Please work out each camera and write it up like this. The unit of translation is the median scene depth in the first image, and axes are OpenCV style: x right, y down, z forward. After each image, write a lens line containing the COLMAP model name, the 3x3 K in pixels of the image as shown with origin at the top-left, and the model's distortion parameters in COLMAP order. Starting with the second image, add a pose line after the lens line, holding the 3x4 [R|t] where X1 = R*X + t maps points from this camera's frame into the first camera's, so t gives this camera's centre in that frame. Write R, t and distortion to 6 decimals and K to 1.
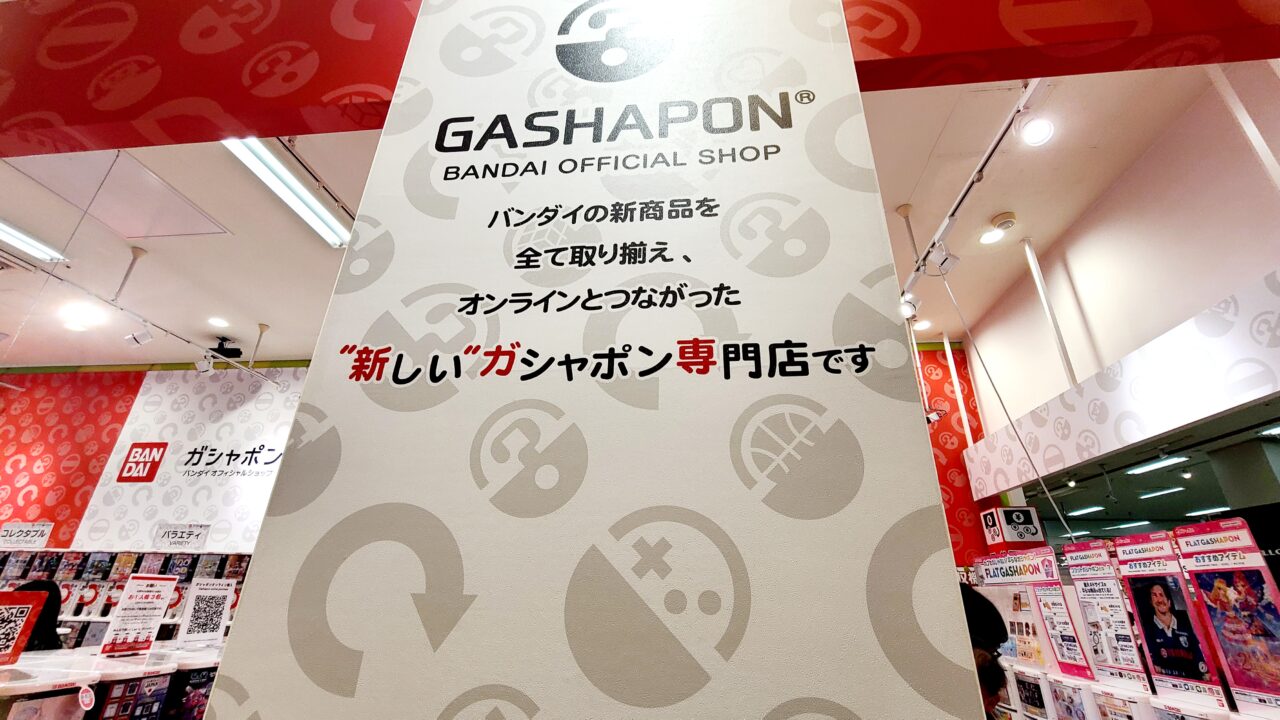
lens RADIAL K [[522.3, 0, 649.5], [0, 522.3, 366.8], [0, 0, 1]] dist [0.001621, 0.000299]
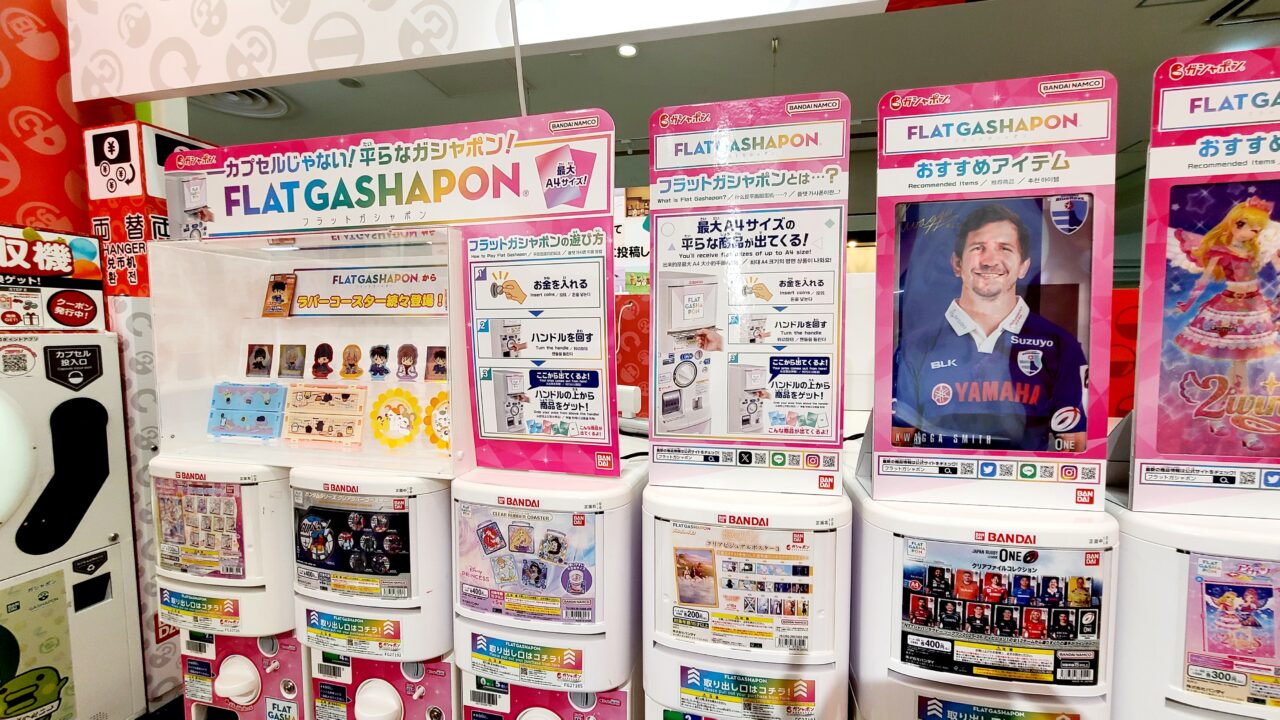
lens RADIAL K [[522.3, 0, 645.8], [0, 522.3, 367.2], [0, 0, 1]] dist [0.001621, 0.000299]
pose [[0.115663, -0.084276, 0.989707, 0.495792], [-0.397753, 0.909089, 0.123895, 0.471895], [-0.910173, -0.407989, 0.071627, 0.975566]]
